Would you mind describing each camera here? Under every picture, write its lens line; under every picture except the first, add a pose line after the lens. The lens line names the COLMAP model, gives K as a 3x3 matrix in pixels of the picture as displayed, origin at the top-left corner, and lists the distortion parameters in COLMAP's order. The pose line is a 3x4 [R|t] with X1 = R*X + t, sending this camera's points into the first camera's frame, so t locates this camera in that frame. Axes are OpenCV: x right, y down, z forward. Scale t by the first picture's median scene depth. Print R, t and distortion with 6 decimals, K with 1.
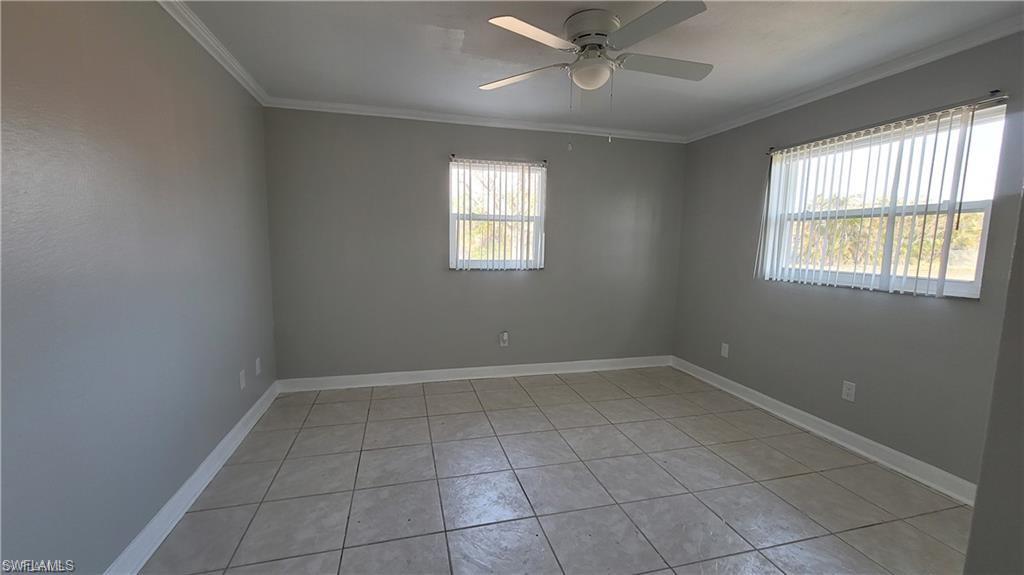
lens RADIAL K [[418.0, 0, 515.1], [0, 418.0, 293.7], [0, 0, 1]] dist [-0.003413, 0.003218]
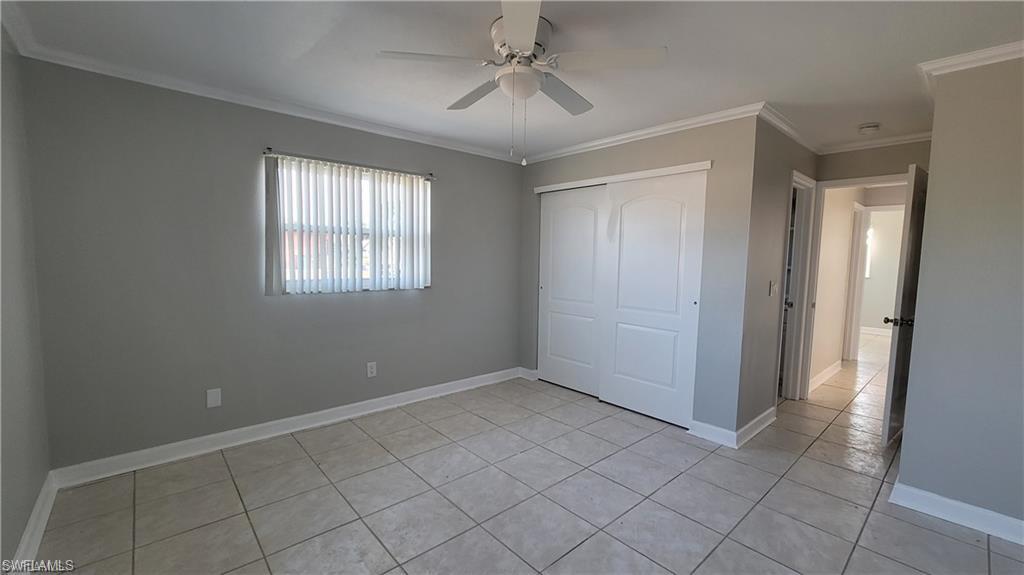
lens RADIAL K [[418.0, 0, 515.1], [0, 418.0, 293.7], [0, 0, 1]] dist [-0.003413, 0.003218]
pose [[-0.448226, -0.106506, 0.887553, -0.554511], [0.083767, 0.983504, 0.160323, -0.178159], [-0.889987, 0.146209, -0.431910, 1.205356]]
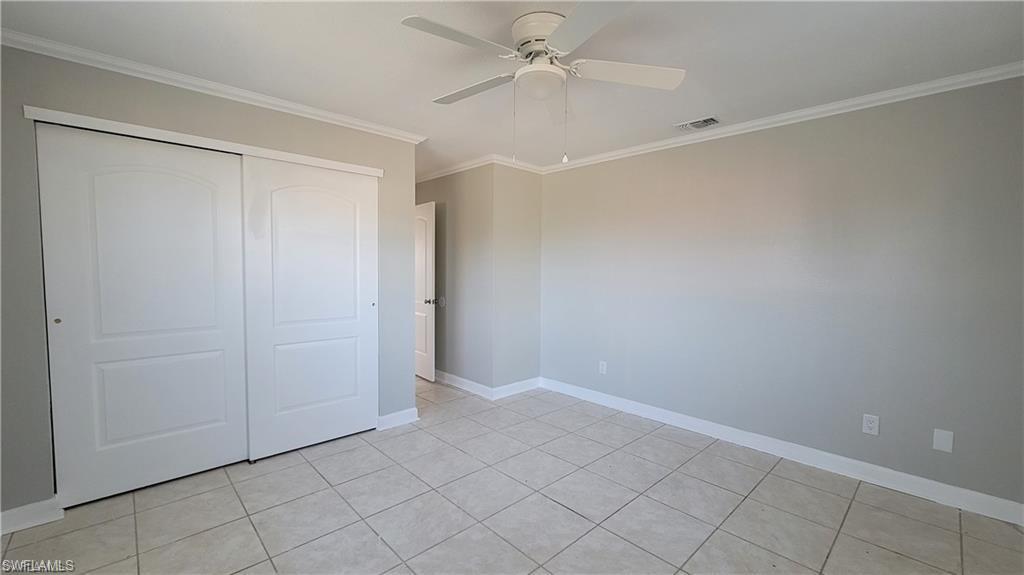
lens RADIAL K [[418.0, 0, 515.1], [0, 418.0, 293.7], [0, 0, 1]] dist [-0.003413, 0.003218]
pose [[-0.880273, 0.001143, -0.474465, 0.537129], [-0.085352, 0.983303, 0.160720, -0.181048], [0.466727, 0.181974, -0.865478, 1.498894]]
